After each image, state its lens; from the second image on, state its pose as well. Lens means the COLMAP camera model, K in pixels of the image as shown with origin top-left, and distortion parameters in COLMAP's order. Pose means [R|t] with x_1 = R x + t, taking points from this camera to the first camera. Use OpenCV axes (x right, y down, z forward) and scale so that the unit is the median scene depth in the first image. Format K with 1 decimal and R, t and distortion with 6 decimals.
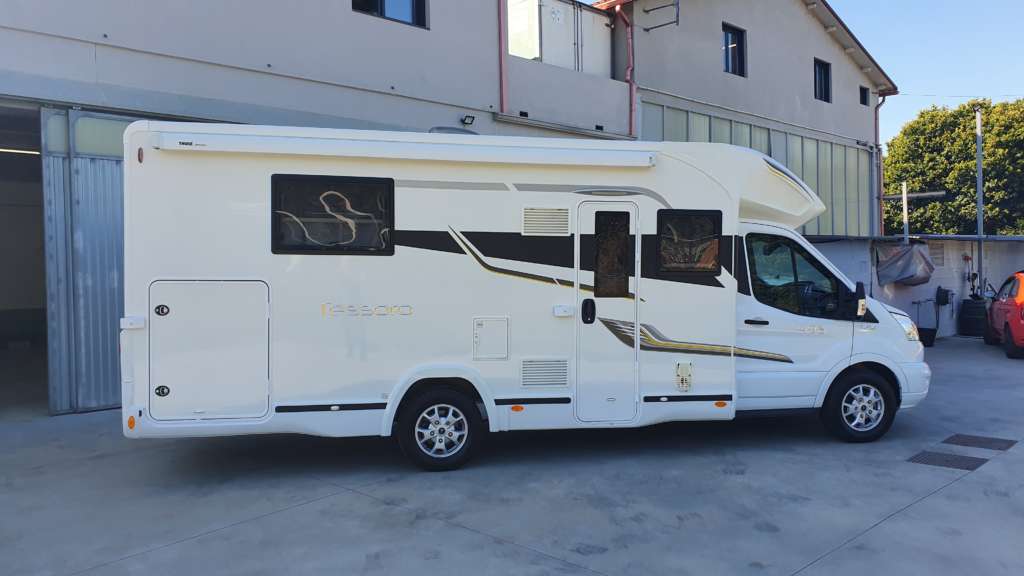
lens RADIAL K [[790.8, 0, 511.5], [0, 790.8, 280.9], [0, 0, 1]] dist [0.028080, -0.006903]
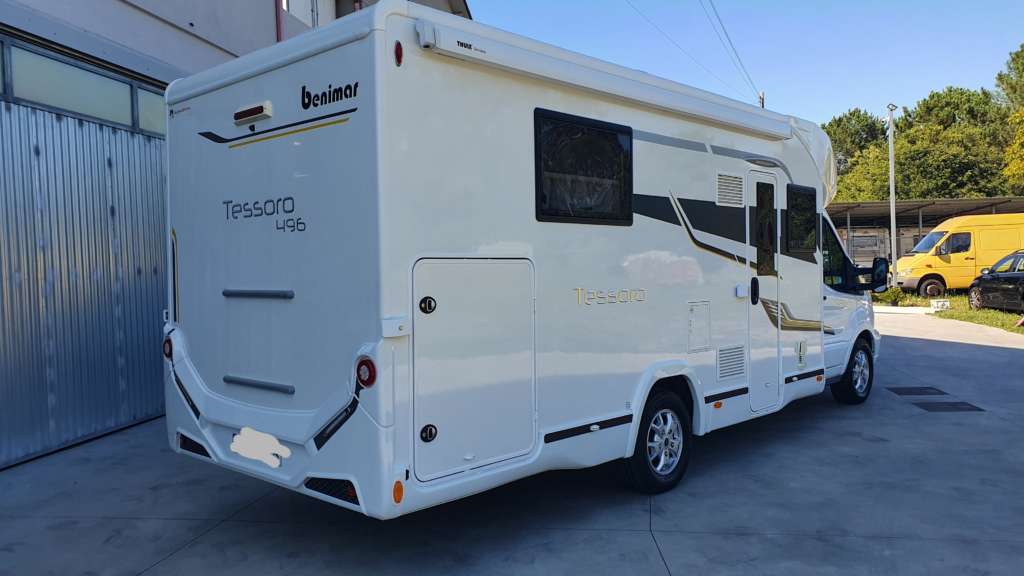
lens RADIAL K [[804.0, 0, 484.4], [0, 804.0, 275.7], [0, 0, 1]] dist [0.010052, 0.001608]
pose [[0.818869, -0.021126, 0.573592, -0.702518], [0.030327, 0.999519, -0.006482, 0.017714], [-0.573179, 0.022703, 0.819116, 0.415241]]
